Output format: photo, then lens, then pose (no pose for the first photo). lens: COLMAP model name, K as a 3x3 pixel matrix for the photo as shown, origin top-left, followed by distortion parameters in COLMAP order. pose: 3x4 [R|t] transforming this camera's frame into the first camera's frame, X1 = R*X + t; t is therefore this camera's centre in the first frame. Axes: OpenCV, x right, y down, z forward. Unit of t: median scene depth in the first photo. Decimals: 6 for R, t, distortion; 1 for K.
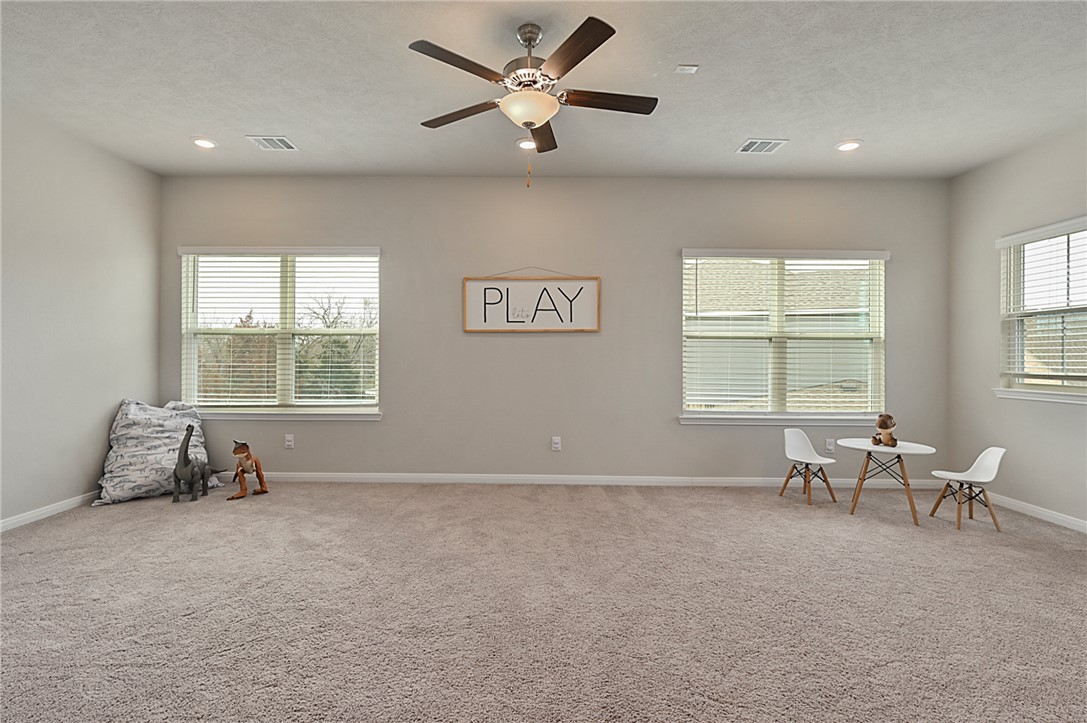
lens RADIAL K [[522.5, 0, 547.9], [0, 522.5, 348.4], [0, 0, 1]] dist [0.001160, 0.000201]
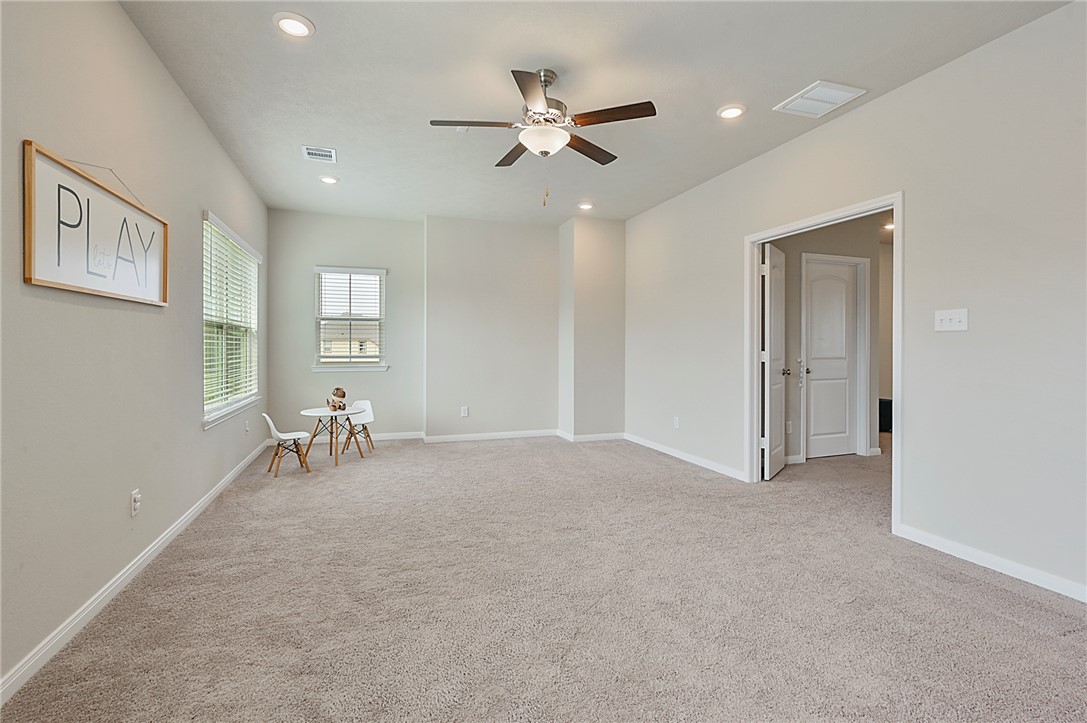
lens RADIAL K [[522.5, 0, 547.9], [0, 522.5, 348.4], [0, 0, 1]] dist [0.001160, 0.000201]
pose [[-0.367544, -0.005233, 0.929991, -0.778979], [0.002451, 0.999975, 0.006595, 0.016305], [-0.930003, 0.004703, -0.367522, 0.944493]]
